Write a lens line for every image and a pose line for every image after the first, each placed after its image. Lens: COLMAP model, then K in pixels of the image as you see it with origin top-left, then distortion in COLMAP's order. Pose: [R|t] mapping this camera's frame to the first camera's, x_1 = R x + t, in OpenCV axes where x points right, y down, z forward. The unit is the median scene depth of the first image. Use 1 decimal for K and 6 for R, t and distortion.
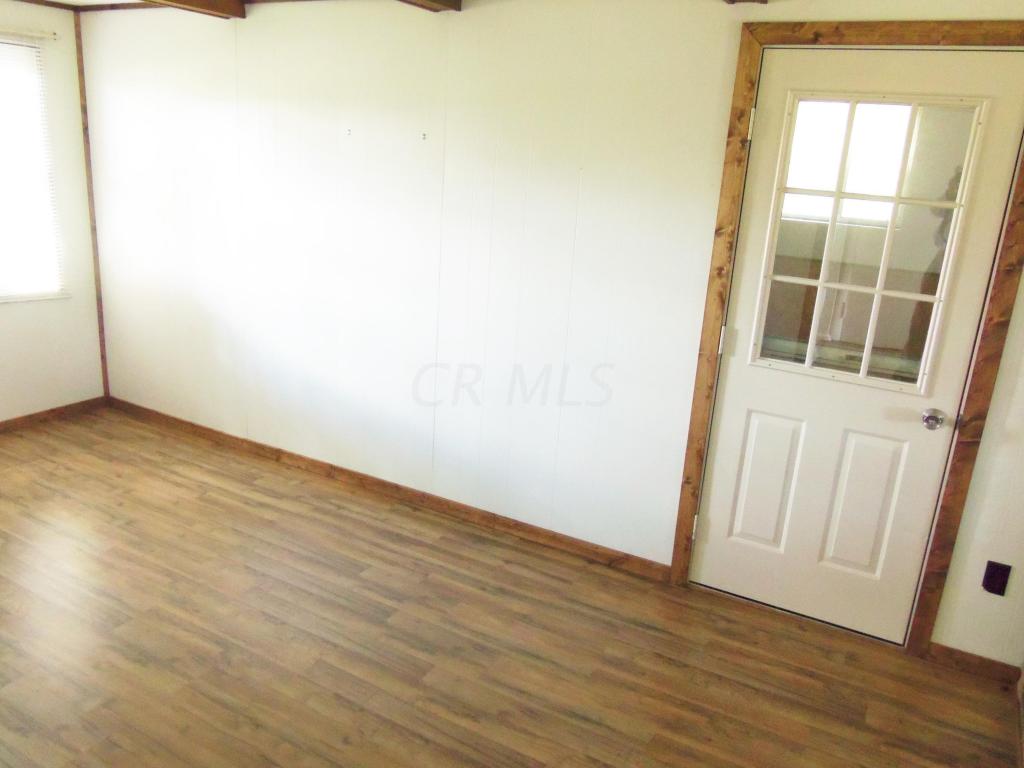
lens RADIAL K [[794.6, 0, 491.4], [0, 794.6, 383.1], [0, 0, 1]] dist [-0.042911, 0.030662]
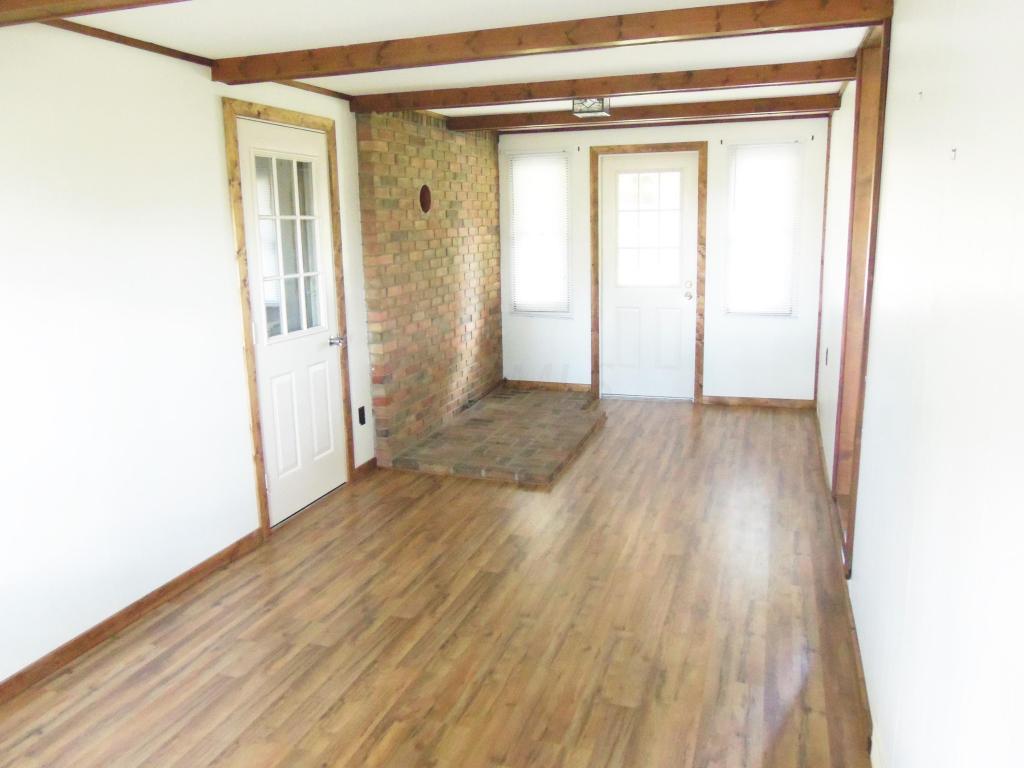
lens RADIAL K [[794.6, 0, 508.0], [0, 794.6, 384.3], [0, 0, 1]] dist [-0.042911, 0.030662]
pose [[-0.188308, -0.247792, 0.950336, -1.036209], [0.299108, 0.907209, 0.295815, -0.234393], [-0.935454, 0.339958, -0.096718, 0.744728]]
